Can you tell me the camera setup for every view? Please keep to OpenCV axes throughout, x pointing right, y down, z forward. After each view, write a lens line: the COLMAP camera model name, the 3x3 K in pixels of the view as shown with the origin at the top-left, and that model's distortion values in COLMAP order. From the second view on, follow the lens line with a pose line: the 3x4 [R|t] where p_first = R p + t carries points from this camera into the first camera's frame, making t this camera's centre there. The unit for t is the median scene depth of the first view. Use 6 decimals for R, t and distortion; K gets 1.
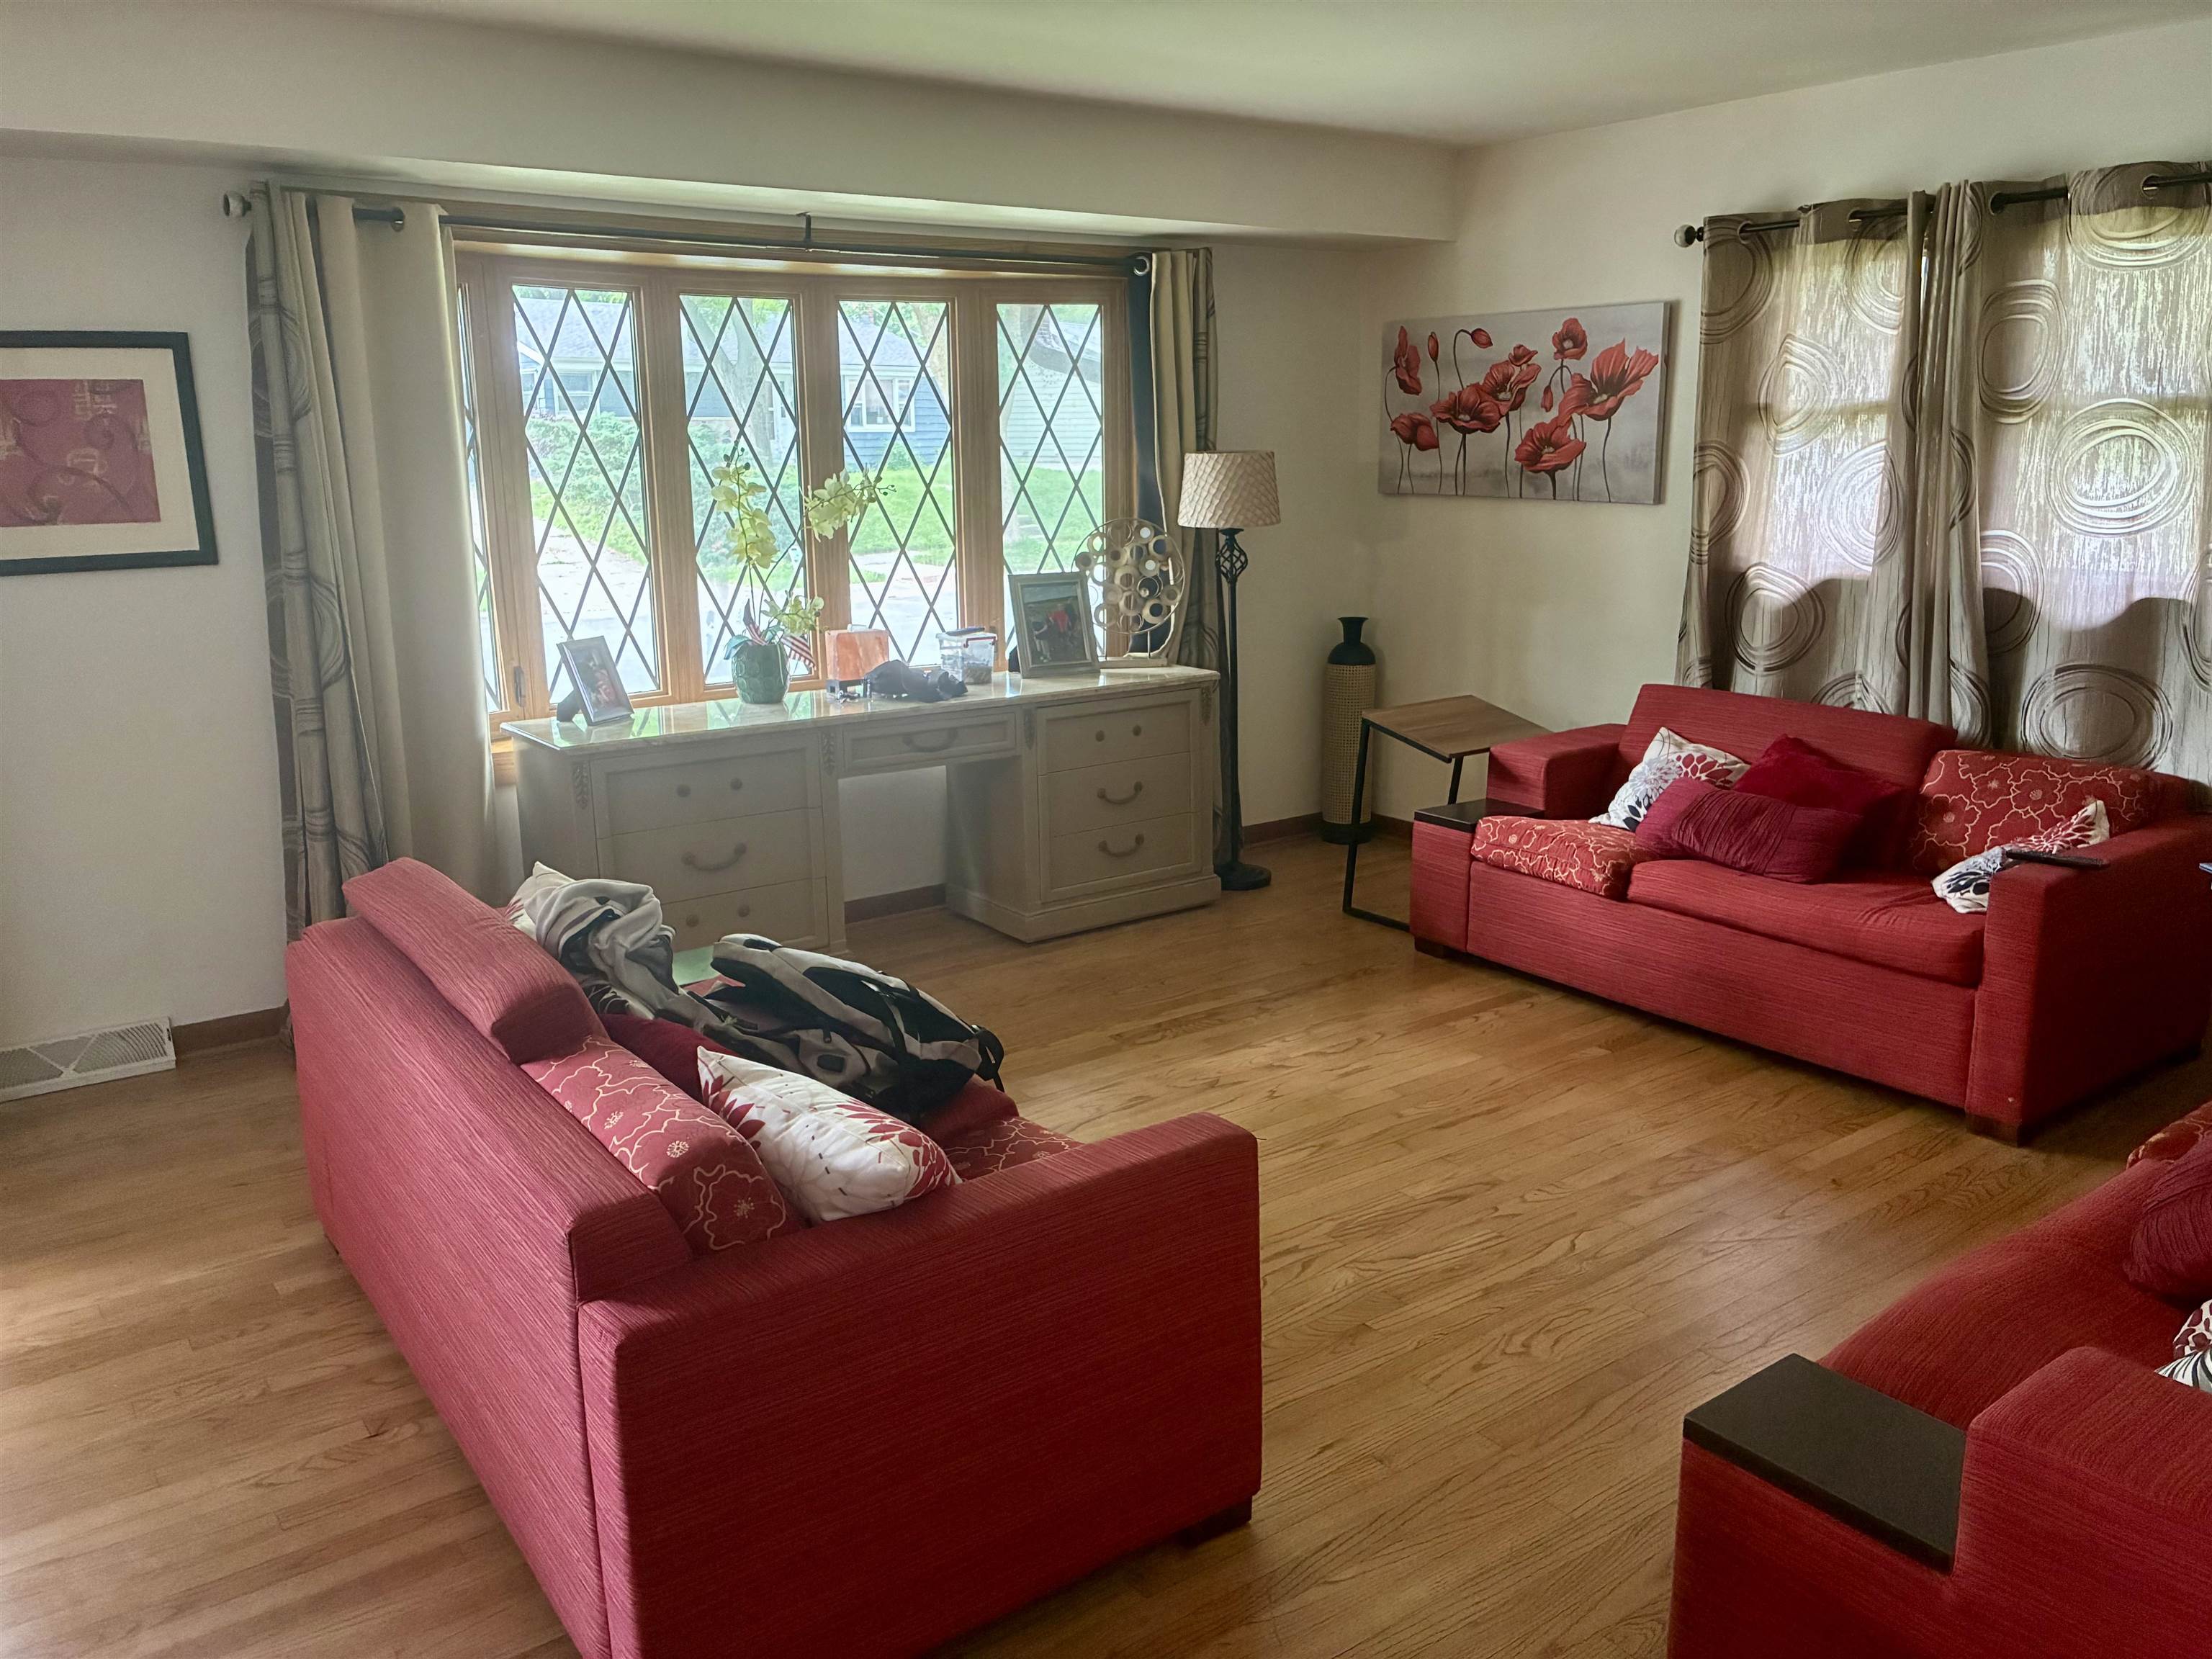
lens RADIAL K [[1681.7, 0, 1102.9], [0, 1681.7, 812.6], [0, 0, 1]] dist [0.058807, -0.072271]
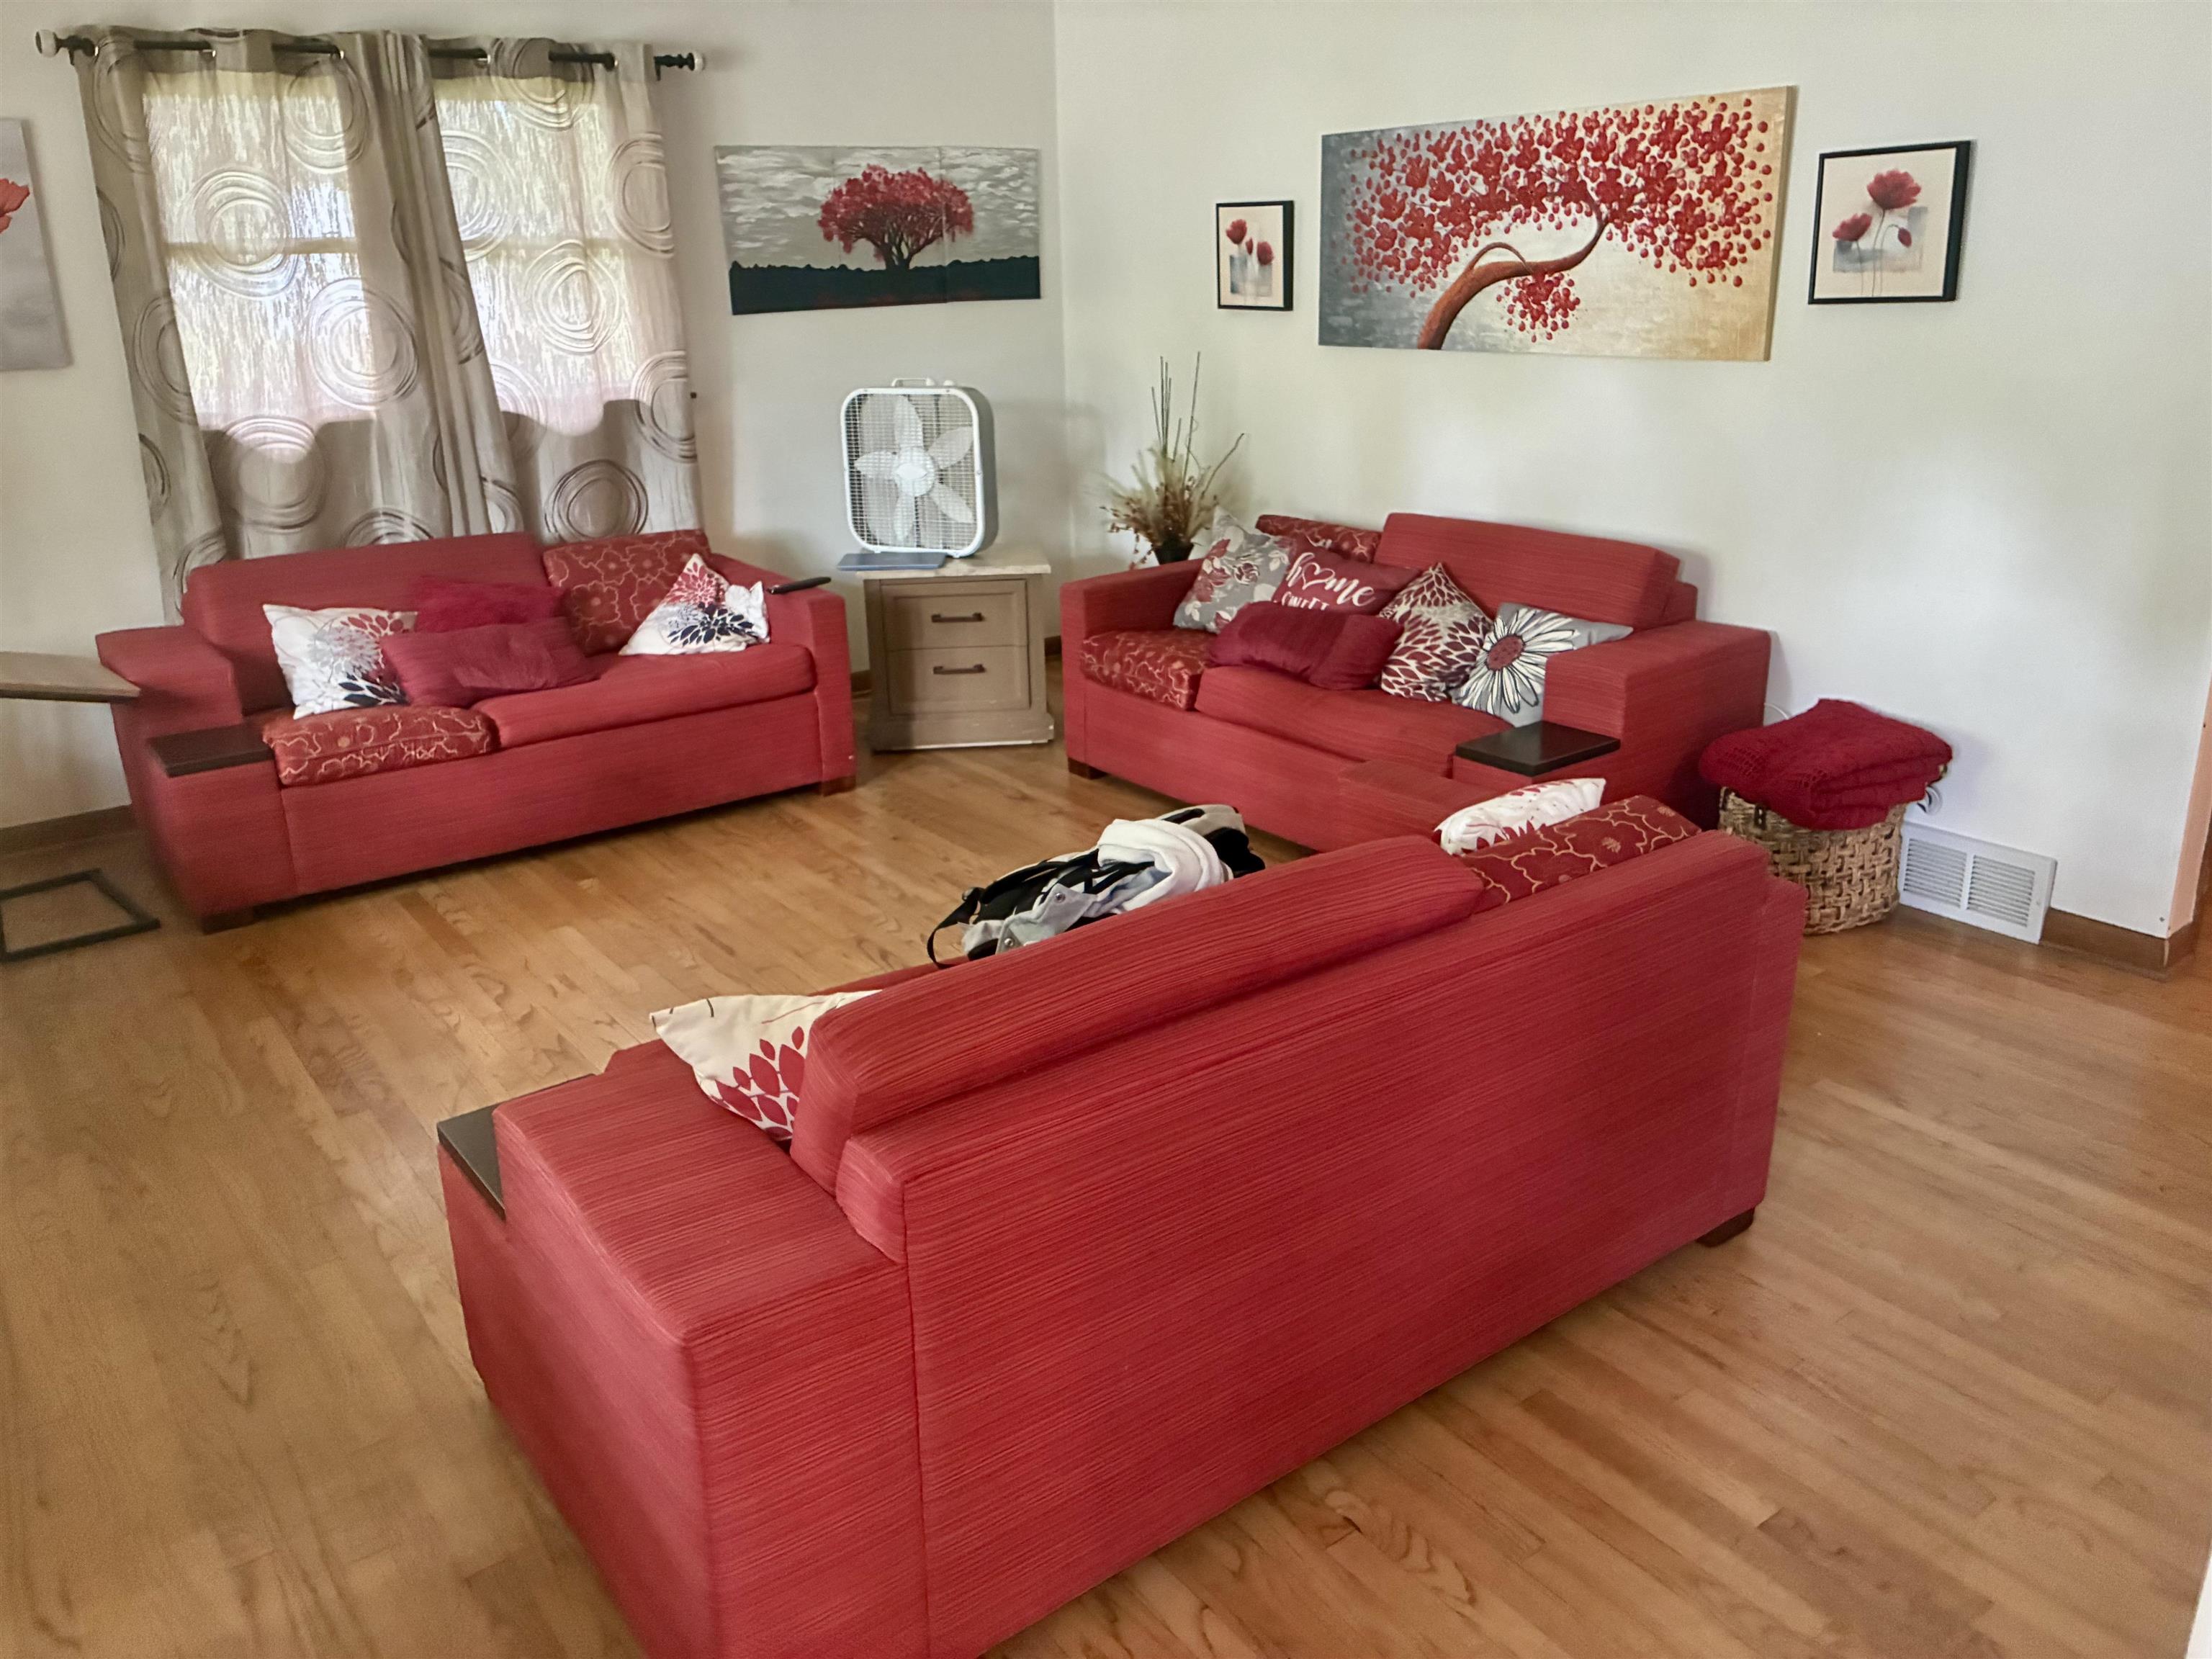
lens RADIAL K [[1681.7, 0, 1102.9], [0, 1681.7, 812.6], [0, 0, 1]] dist [0.058807, -0.072271]
pose [[-0.011049, -0.315571, 0.948838, -0.673787], [0.242579, 0.919704, 0.308706, -0.140254], [-0.970069, 0.233579, 0.066390, 0.609575]]
